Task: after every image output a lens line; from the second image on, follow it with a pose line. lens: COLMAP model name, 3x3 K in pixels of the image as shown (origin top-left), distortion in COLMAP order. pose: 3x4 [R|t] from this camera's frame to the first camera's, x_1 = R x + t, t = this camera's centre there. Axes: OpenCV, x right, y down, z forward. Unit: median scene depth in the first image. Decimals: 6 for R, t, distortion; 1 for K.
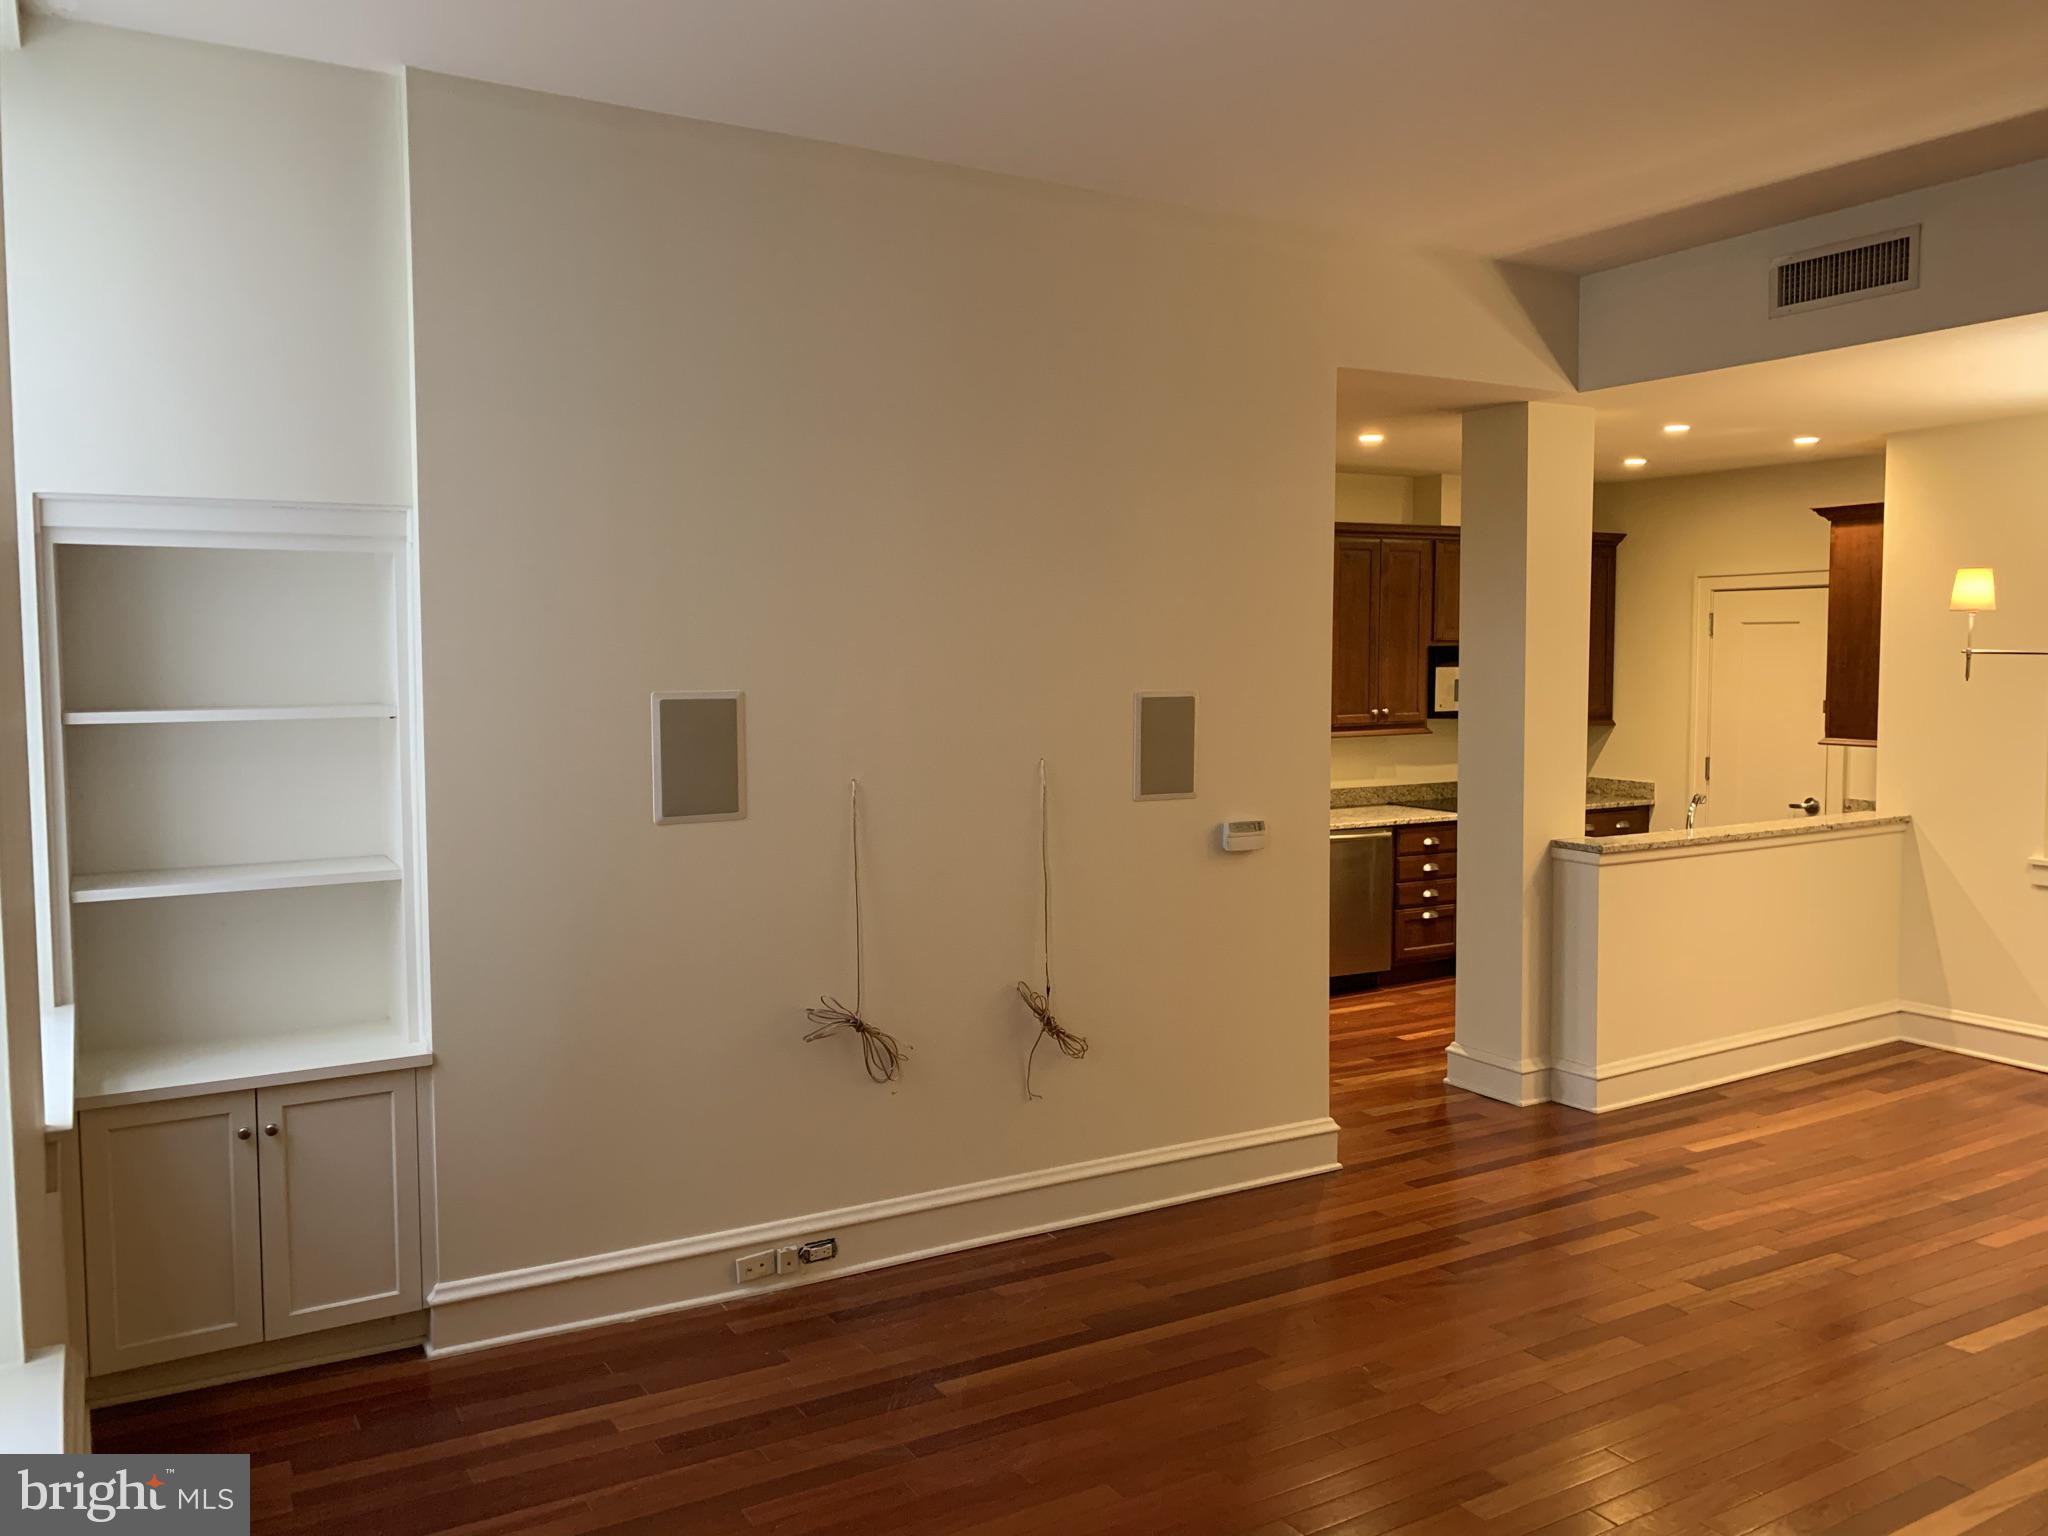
lens RADIAL K [[1574.6, 0, 1034.4], [0, 1574.6, 747.5], [0, 0, 1]] dist [0.040331, -0.051522]
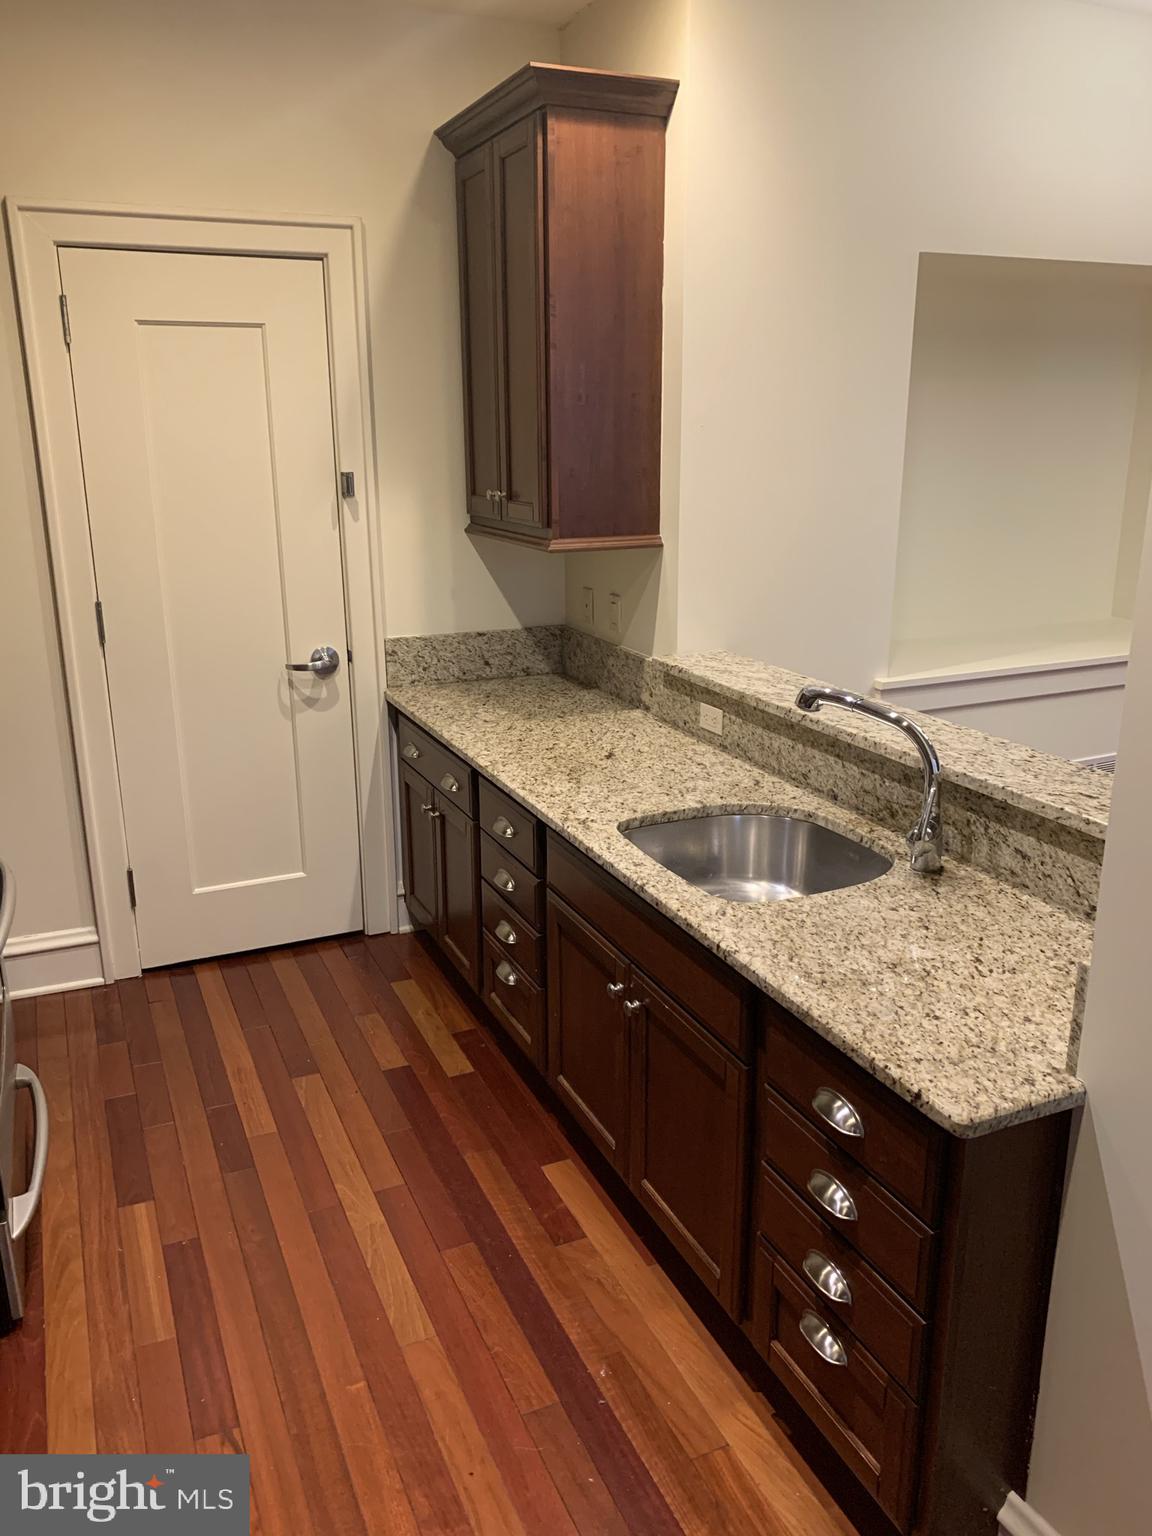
lens RADIAL K [[1180.9, 0, 573.1], [0, 1180.9, 763.0], [0, 0, 1]] dist [0.040331, -0.051522]
pose [[0.122576, -0.270996, 0.954744, 0.098726], [0.068671, 0.962009, 0.264242, -0.047914], [-0.990080, 0.033173, 0.136529, 1.128020]]
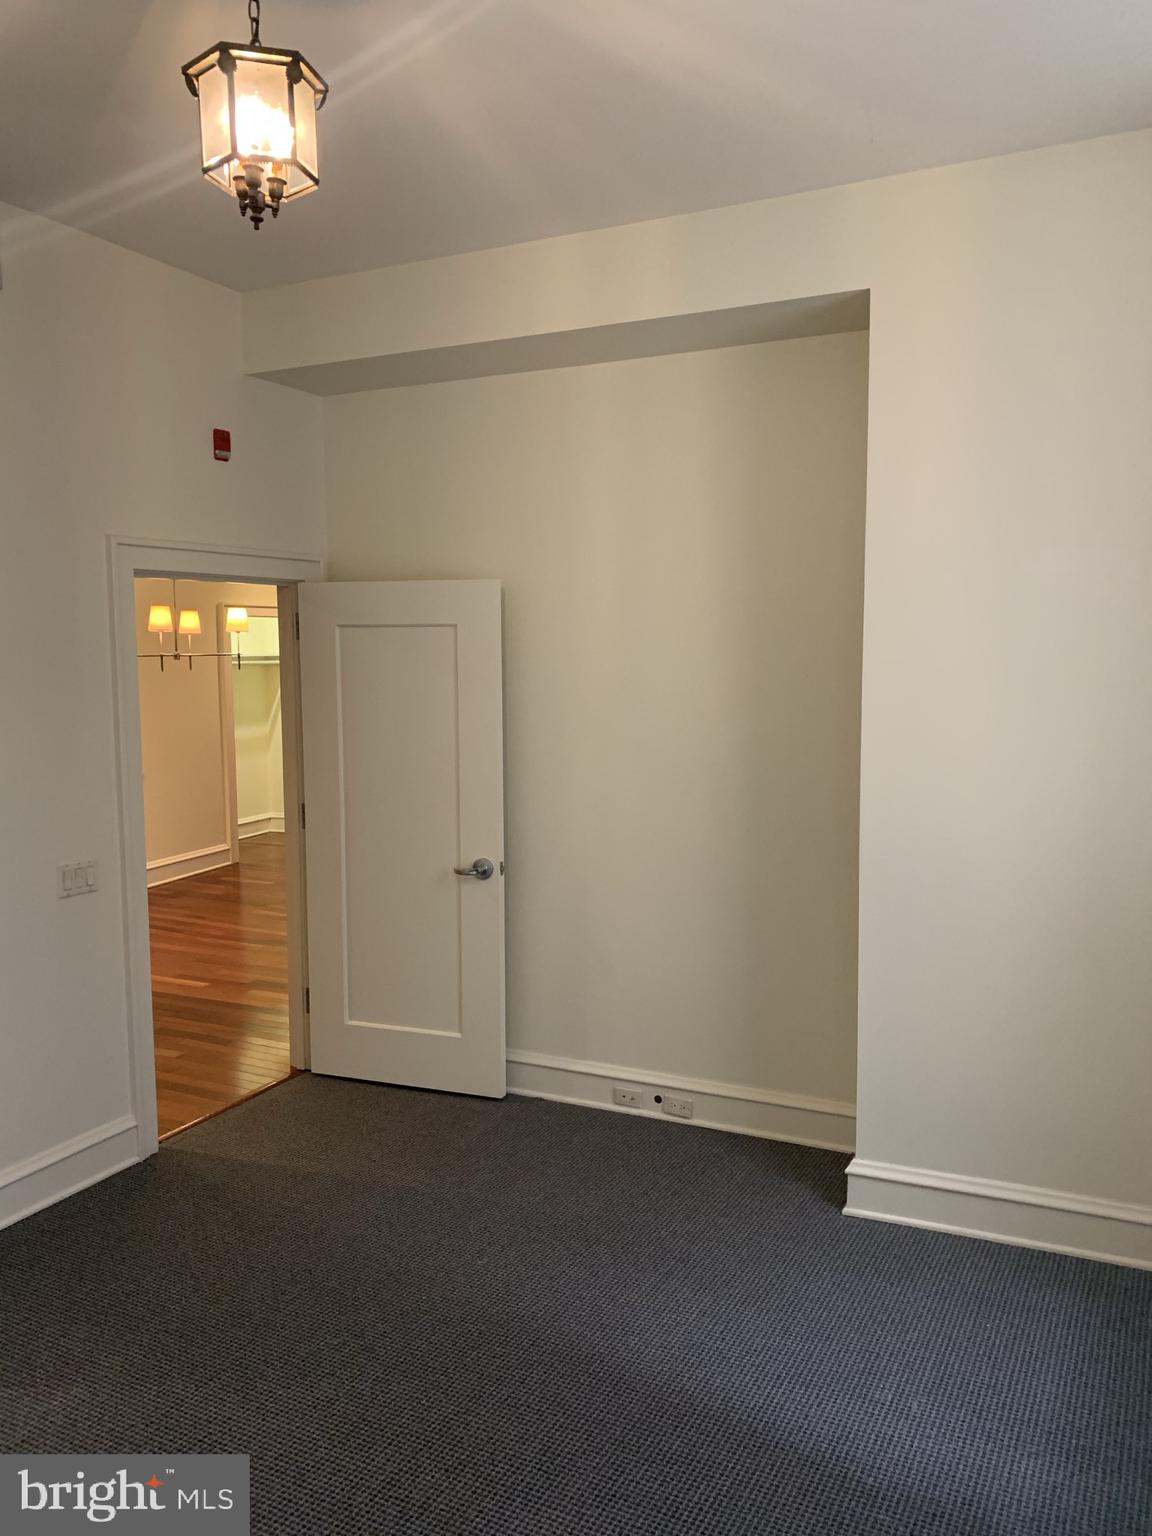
lens RADIAL K [[1180.9, 0, 571.4], [0, 1180.9, 754.9], [0, 0, 1]] dist [0.040331, -0.051522]
pose [[-0.534820, -0.074427, 0.841681, -0.636788], [0.063407, 0.989769, 0.127812, -0.077264], [-0.842583, 0.121725, -0.524630, 1.146975]]
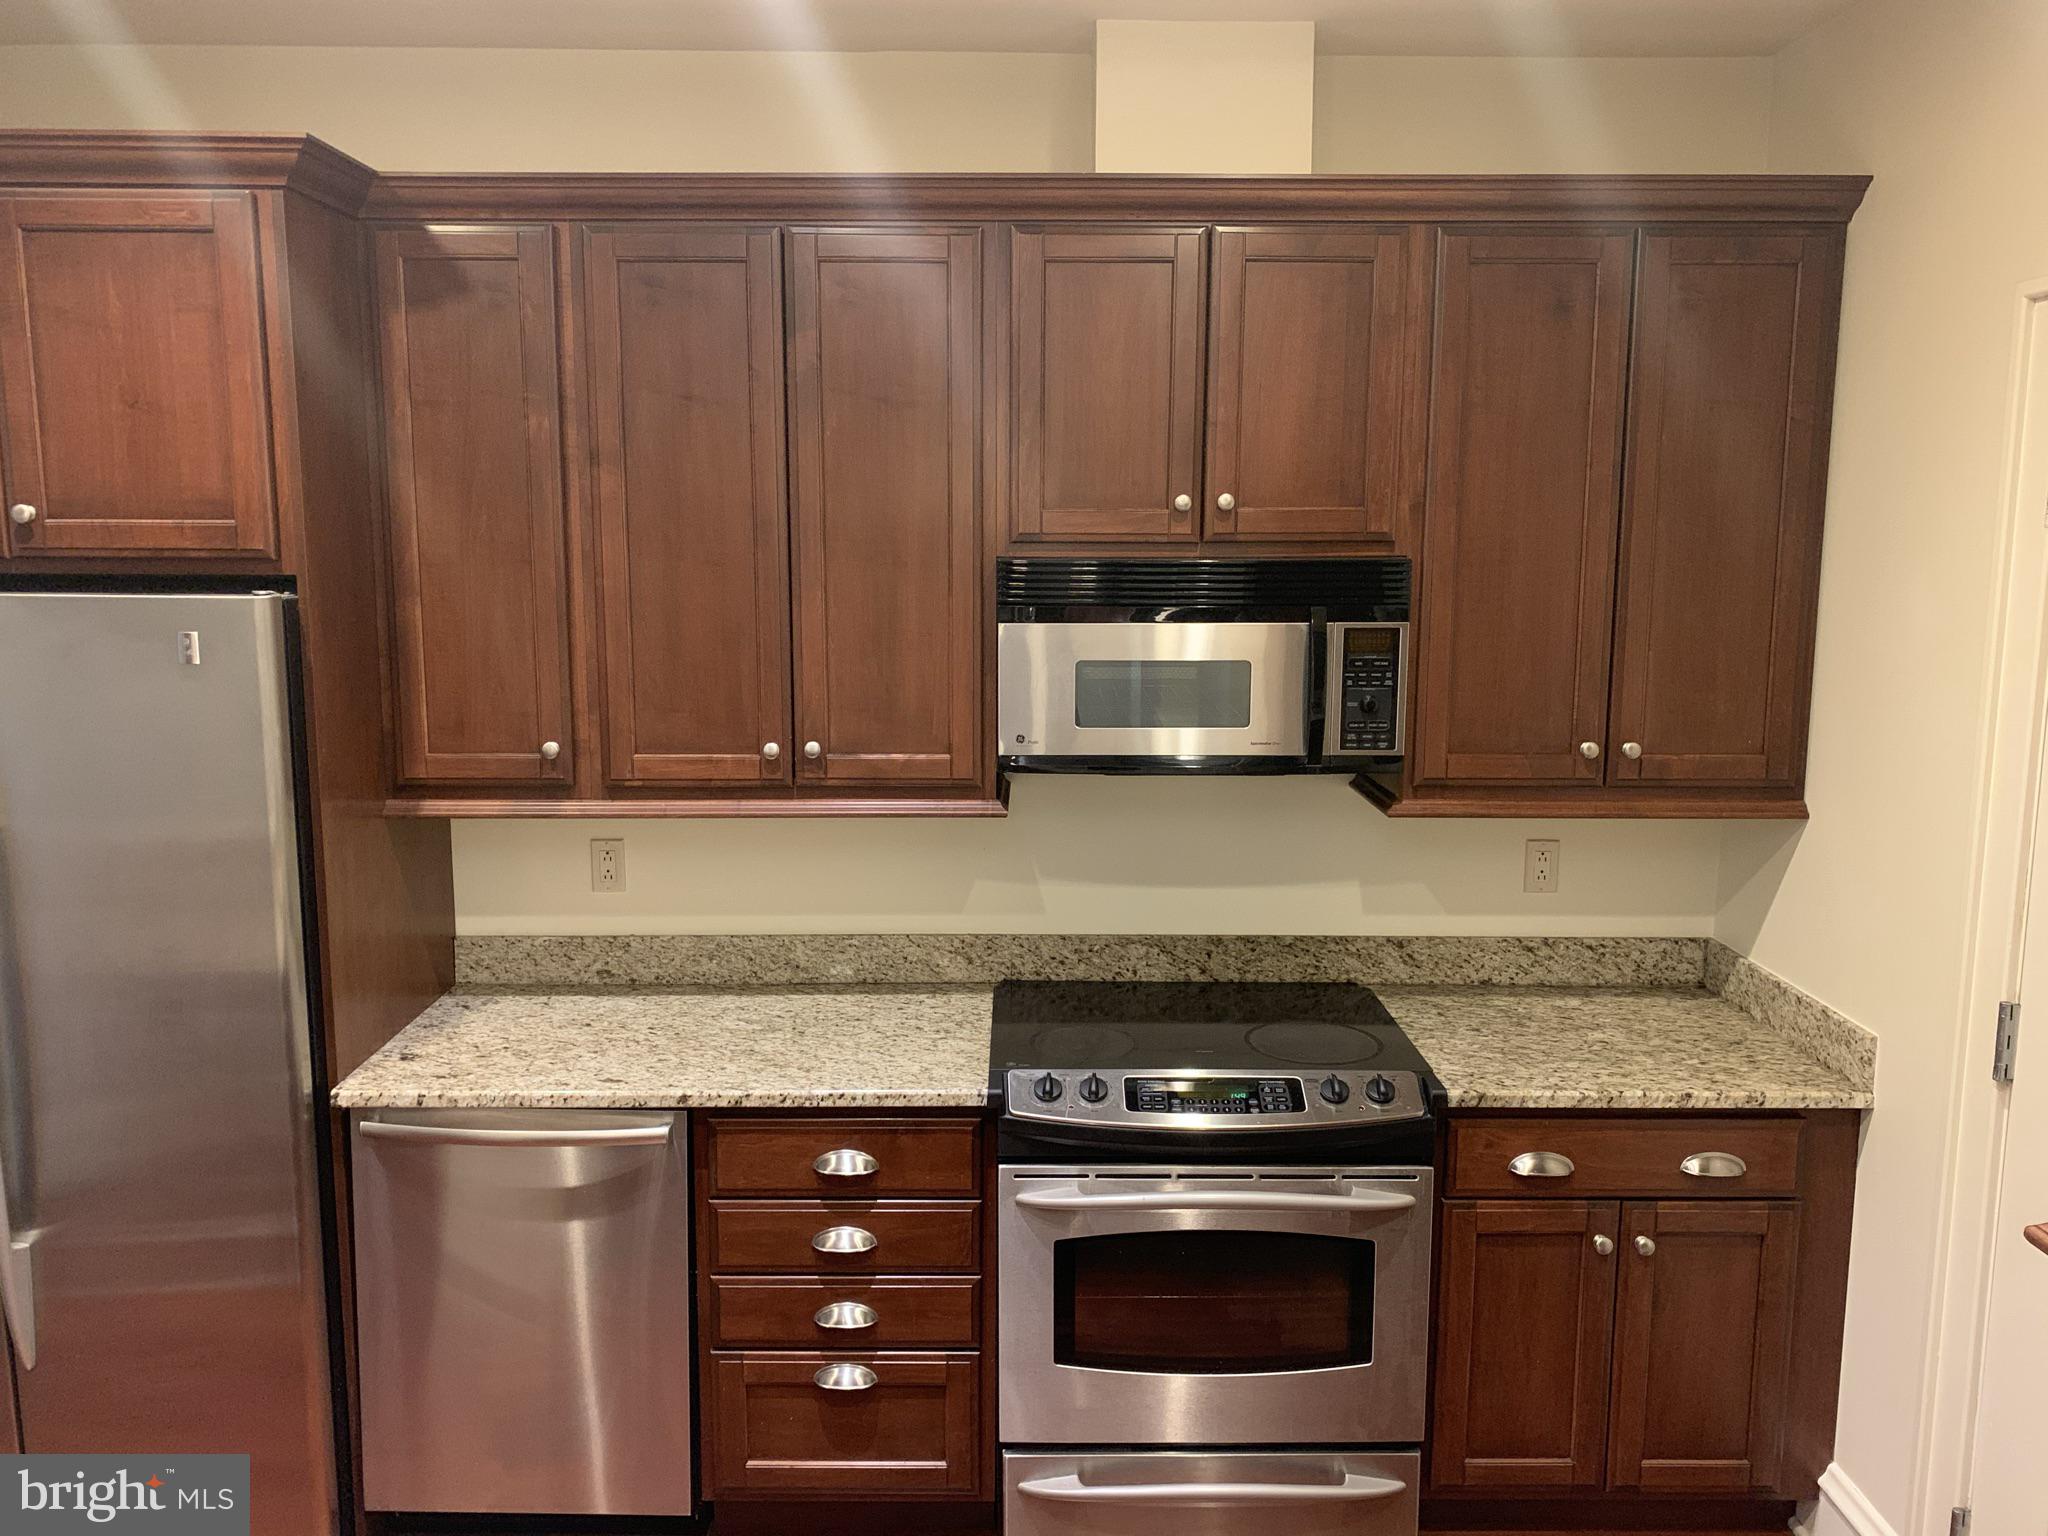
lens RADIAL K [[1595.6, 0, 1035.3], [0, 1595.6, 740.3], [0, 0, 1]] dist [0.034603, -0.046066]
pose [[0.862012, 0.077712, -0.500896, 0.586240], [-0.038317, 0.995341, 0.088481, -0.076578], [0.505438, -0.057079, 0.860973, 0.976416]]
